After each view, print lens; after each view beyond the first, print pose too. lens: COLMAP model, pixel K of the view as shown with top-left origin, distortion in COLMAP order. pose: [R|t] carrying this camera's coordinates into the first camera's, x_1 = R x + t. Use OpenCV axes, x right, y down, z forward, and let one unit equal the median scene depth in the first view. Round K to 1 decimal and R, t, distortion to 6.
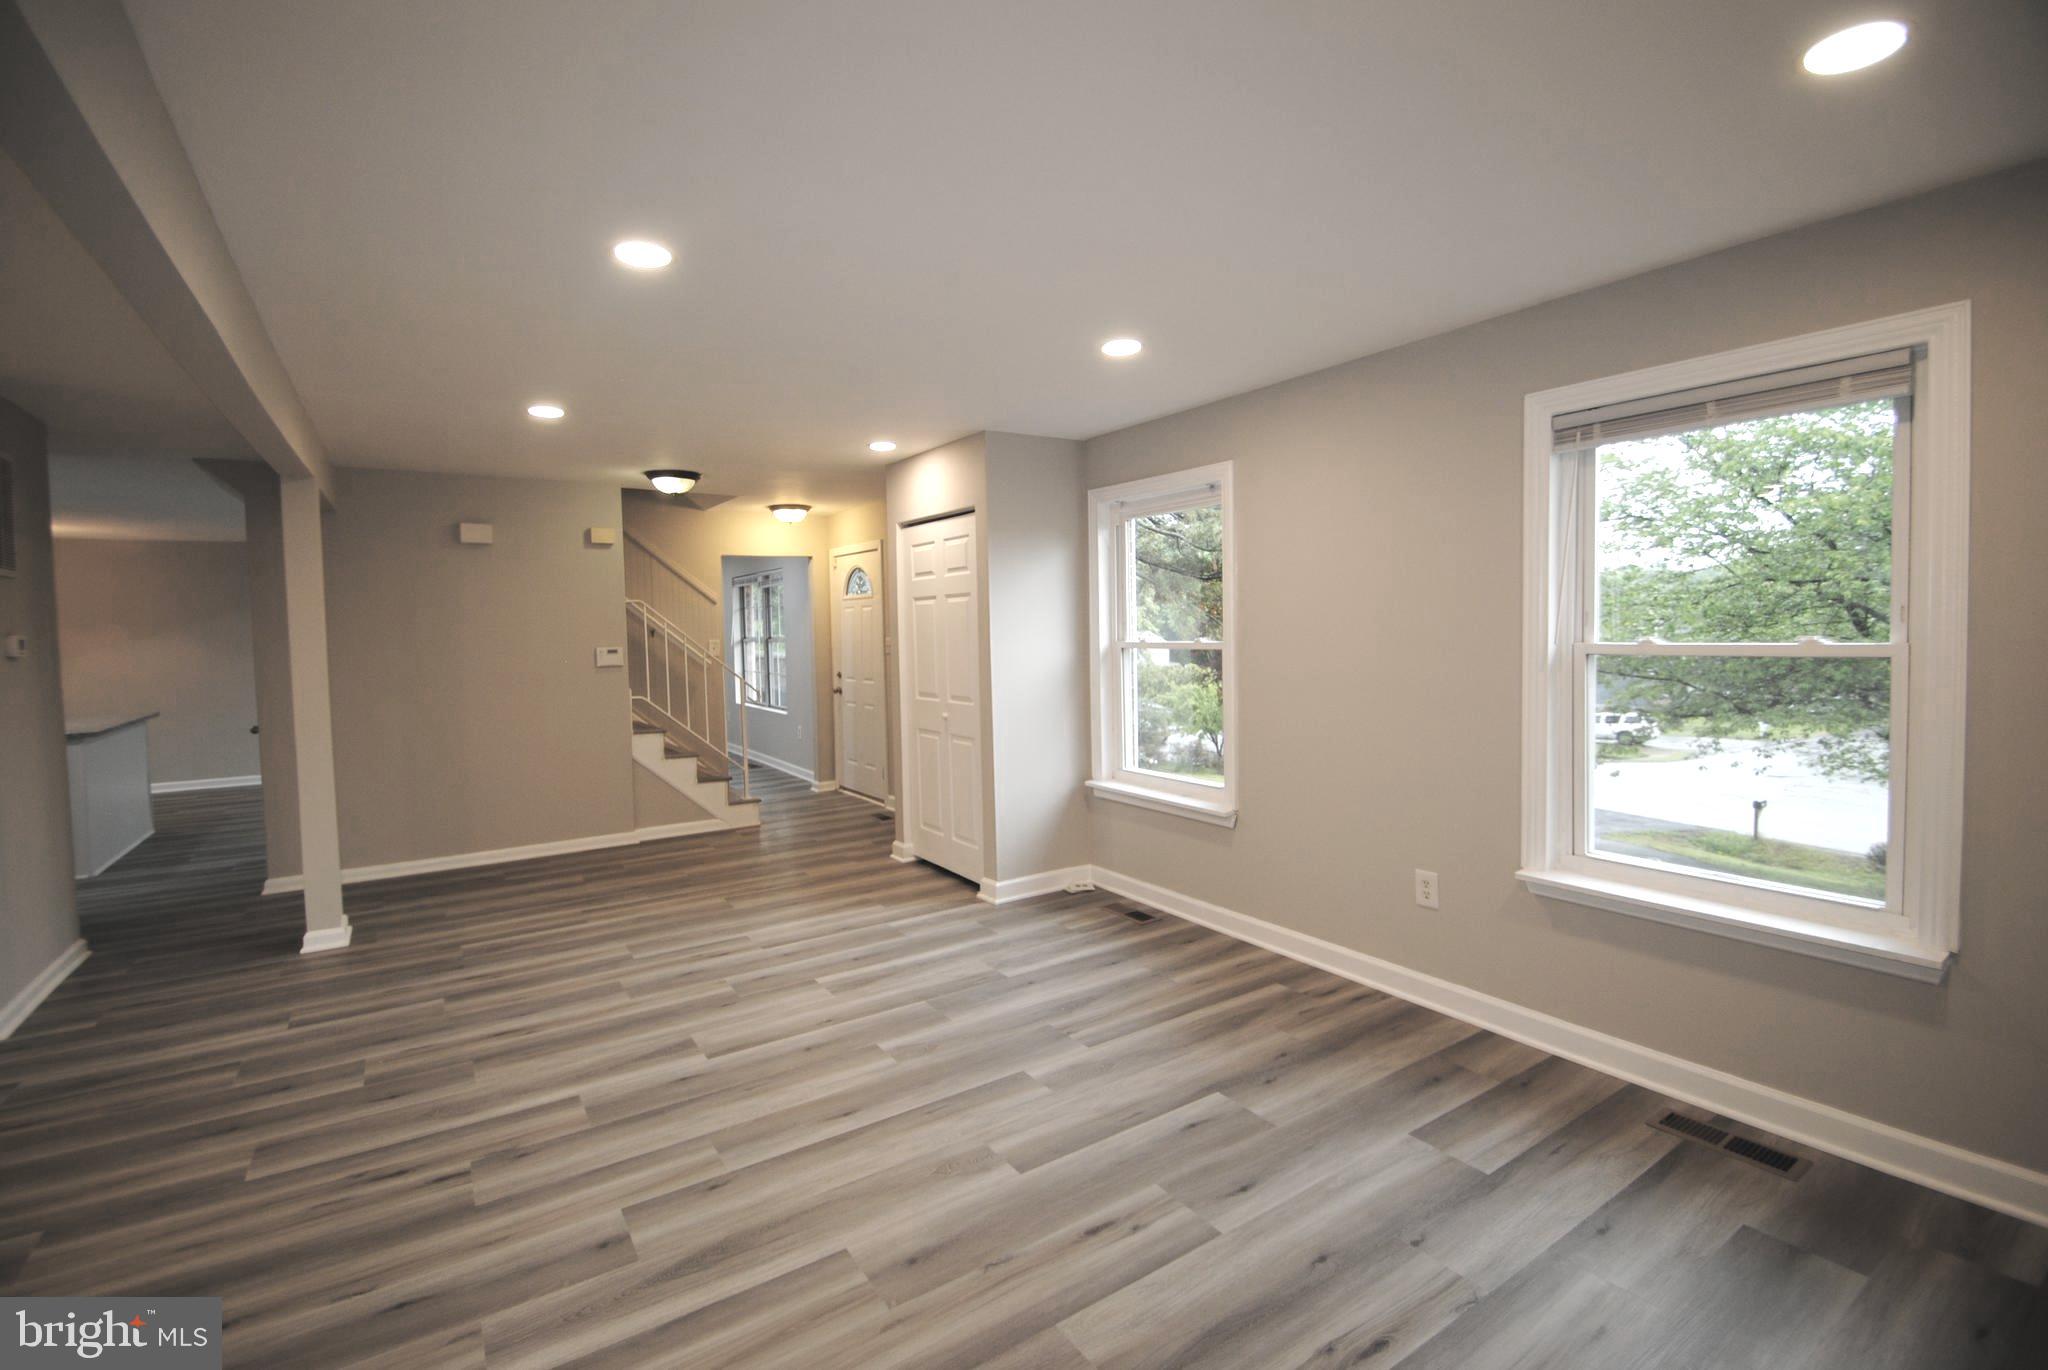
lens RADIAL K [[901.3, 0, 1001.0], [0, 901.3, 665.1], [0, 0, 1]] dist [0.016268, -0.019211]
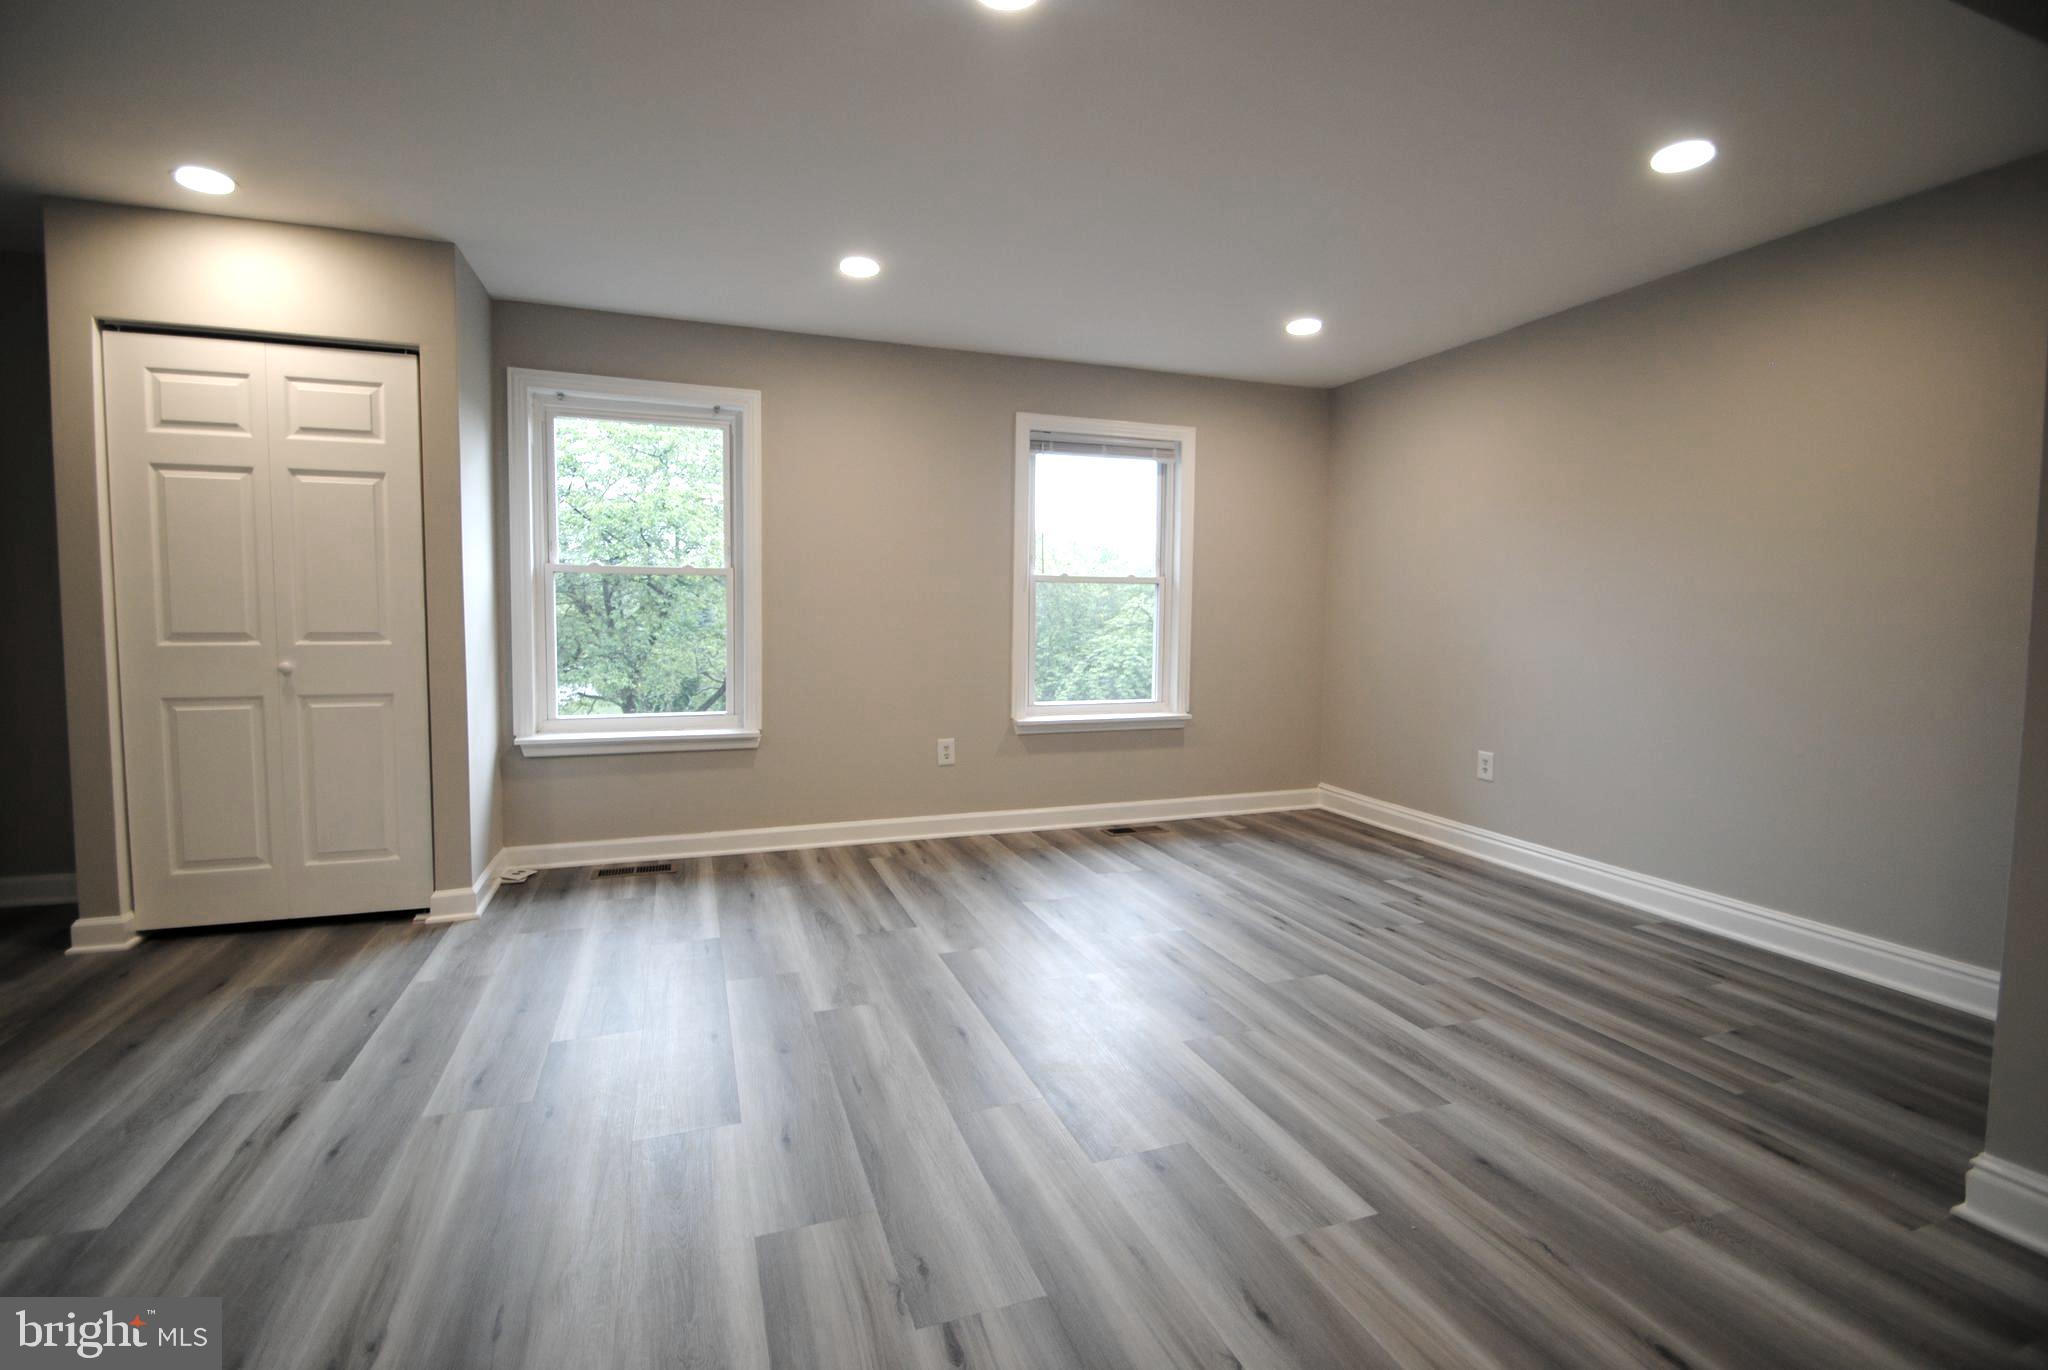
lens RADIAL K [[901.3, 0, 1001.0], [0, 901.3, 665.1], [0, 0, 1]] dist [0.016268, -0.019211]
pose [[0.234518, -0.035659, 0.971457, -0.694454], [0.028757, 0.999144, 0.029734, 0.064296], [-0.971686, 0.020963, 0.235343, 0.493250]]
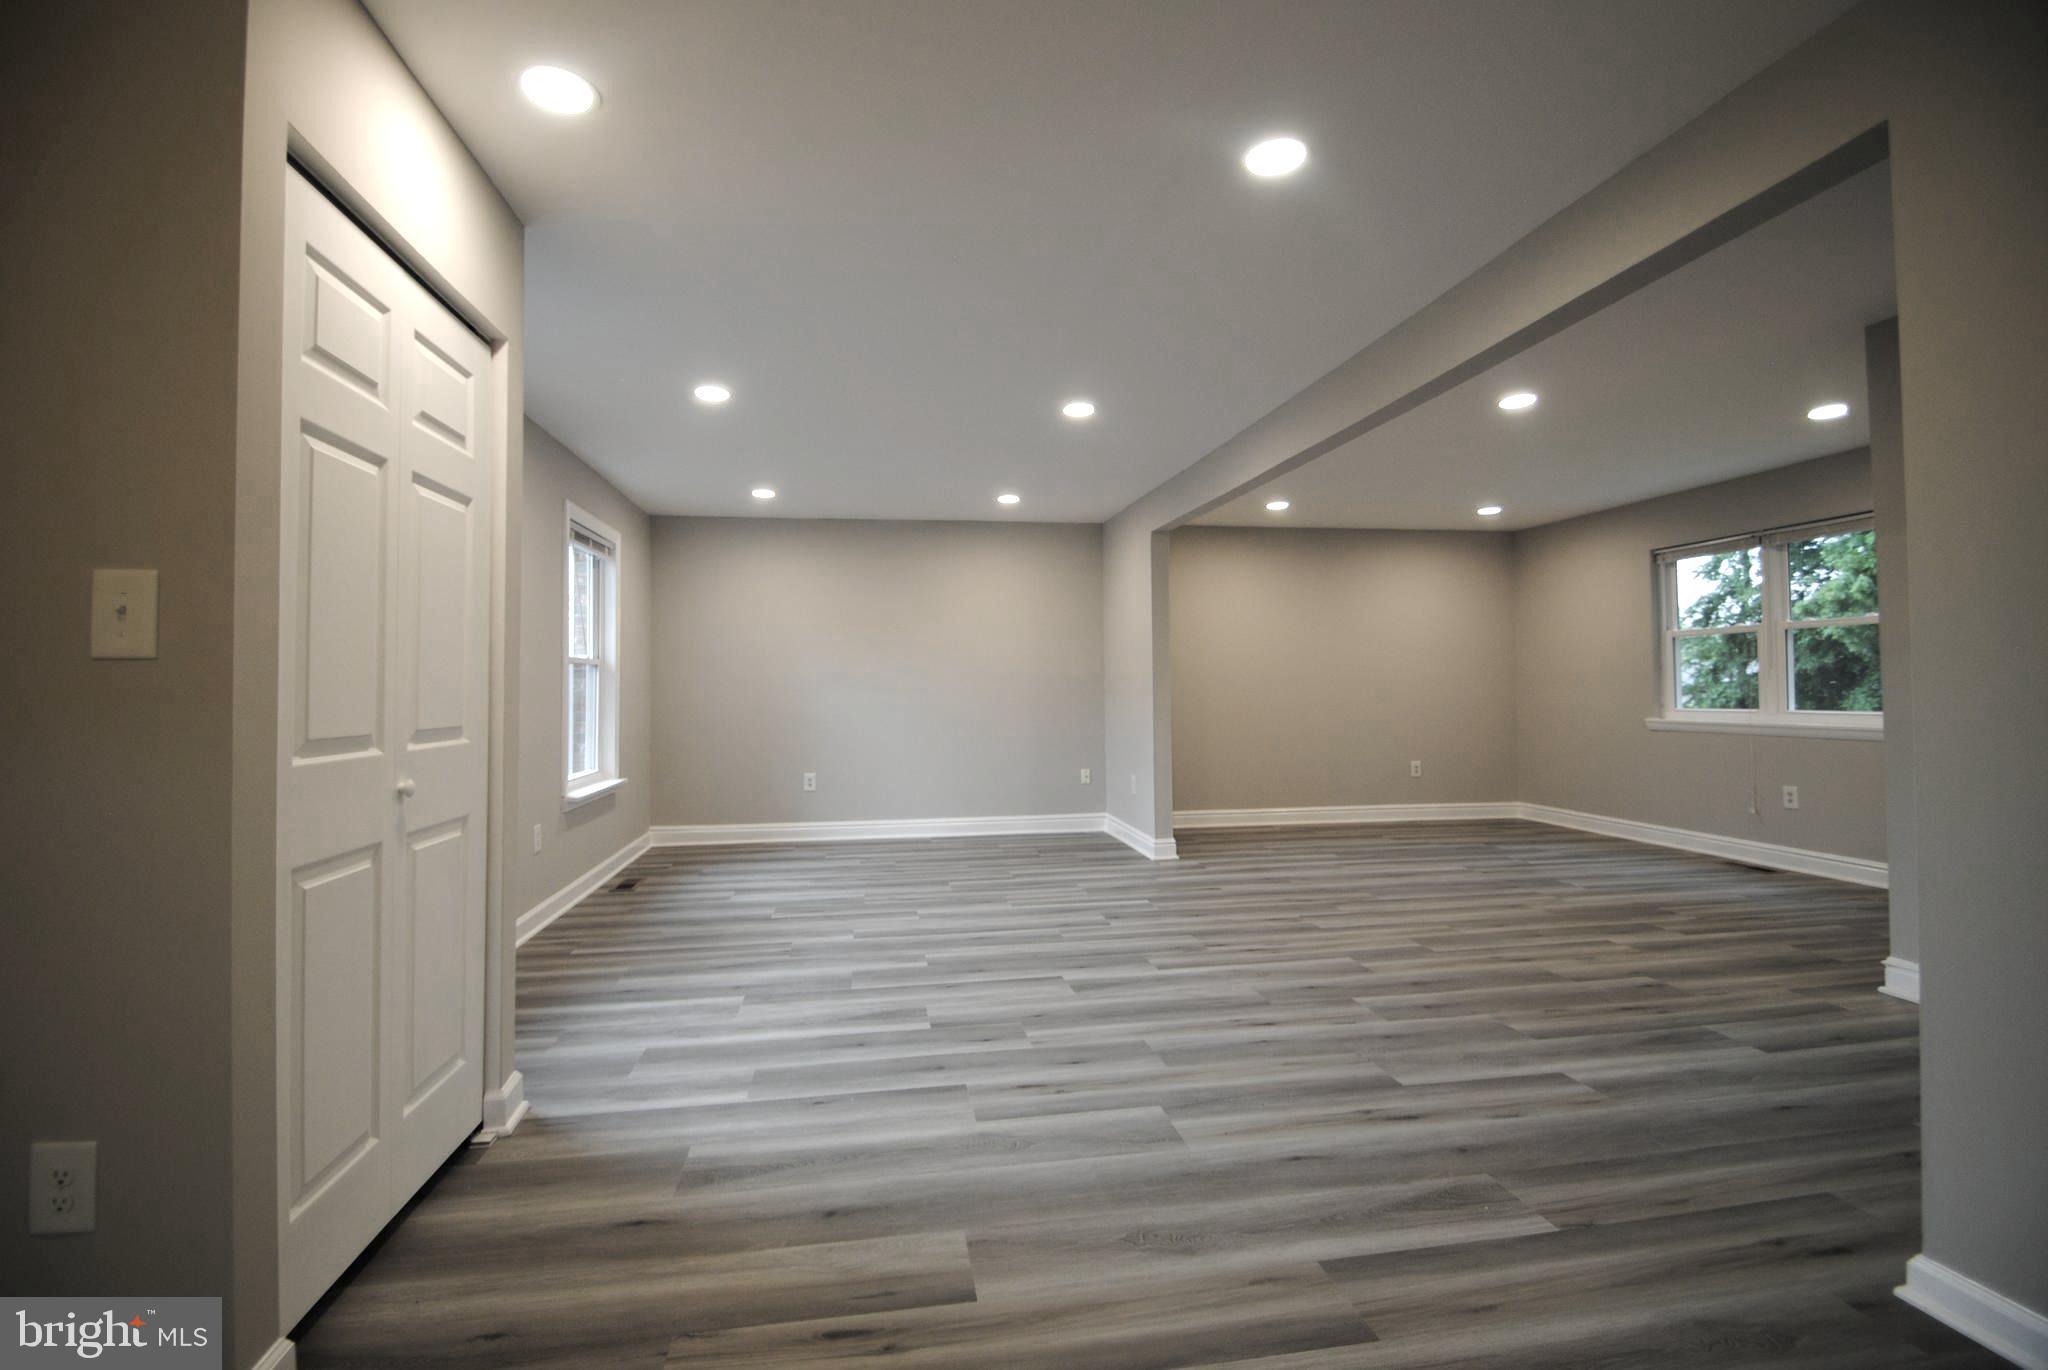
lens RADIAL K [[901.3, 0, 1001.0], [0, 901.3, 665.1], [0, 0, 1]] dist [0.016268, -0.019211]
pose [[-0.912739, 0.040903, 0.406491, -0.565080], [0.046868, 0.998890, 0.004726, 0.018797], [-0.405847, 0.023366, -0.913642, 1.587025]]
